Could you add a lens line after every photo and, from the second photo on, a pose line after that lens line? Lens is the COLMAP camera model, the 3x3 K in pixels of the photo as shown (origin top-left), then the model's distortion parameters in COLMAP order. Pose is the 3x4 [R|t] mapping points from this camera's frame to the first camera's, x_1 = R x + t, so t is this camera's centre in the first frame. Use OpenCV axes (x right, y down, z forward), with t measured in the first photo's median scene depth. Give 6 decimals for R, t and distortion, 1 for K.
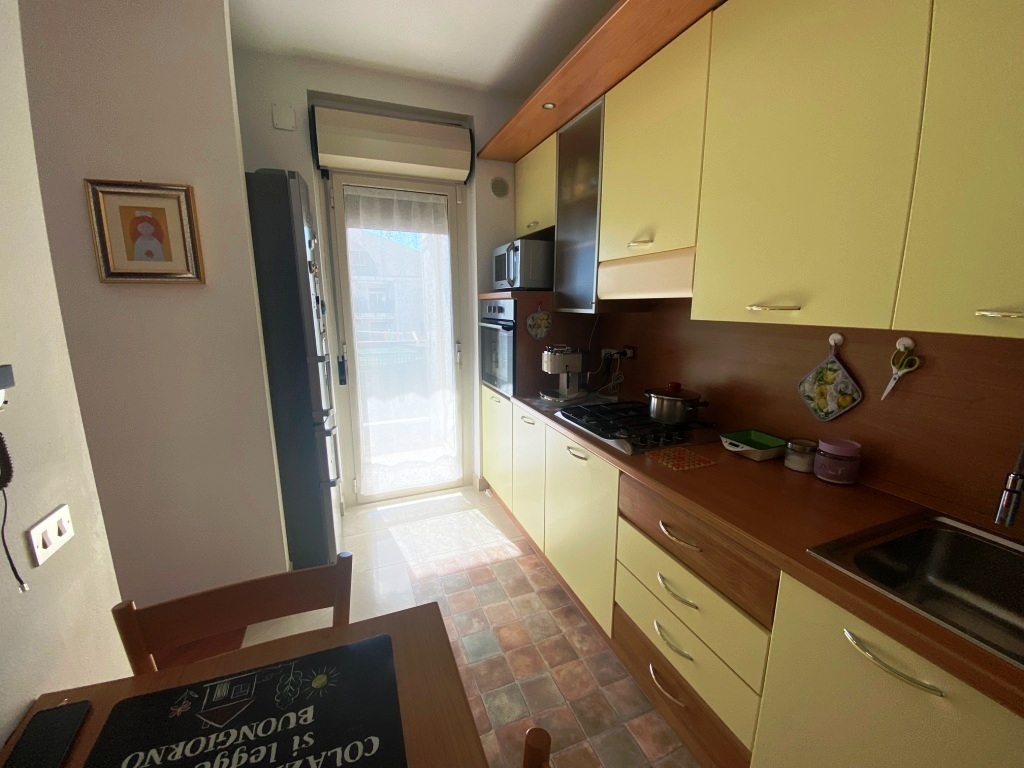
lens RADIAL K [[420.7, 0, 509.9], [0, 420.7, 384.7], [0, 0, 1]] dist [0.043243, -0.036066]
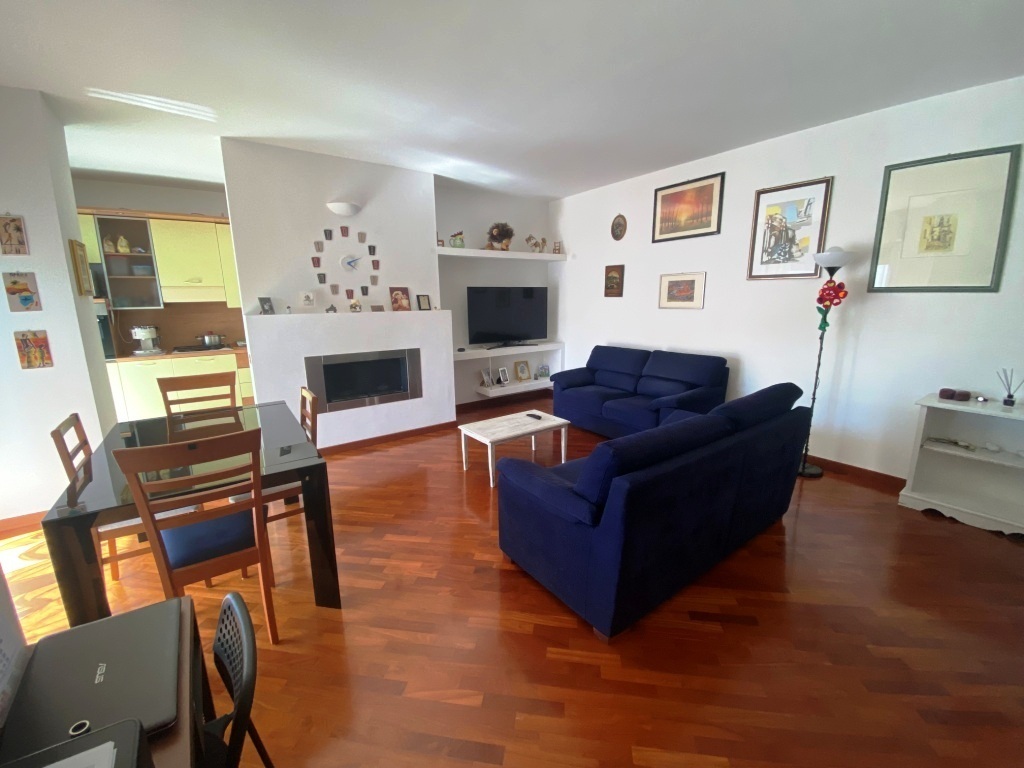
lens RADIAL K [[420.7, 0, 509.9], [0, 420.7, 384.7], [0, 0, 1]] dist [0.043243, -0.036066]
pose [[-0.264643, -0.188970, 0.945650, -2.974090], [0.200660, 0.948358, 0.245667, 0.038307], [-0.943239, 0.254769, -0.213058, -0.205100]]
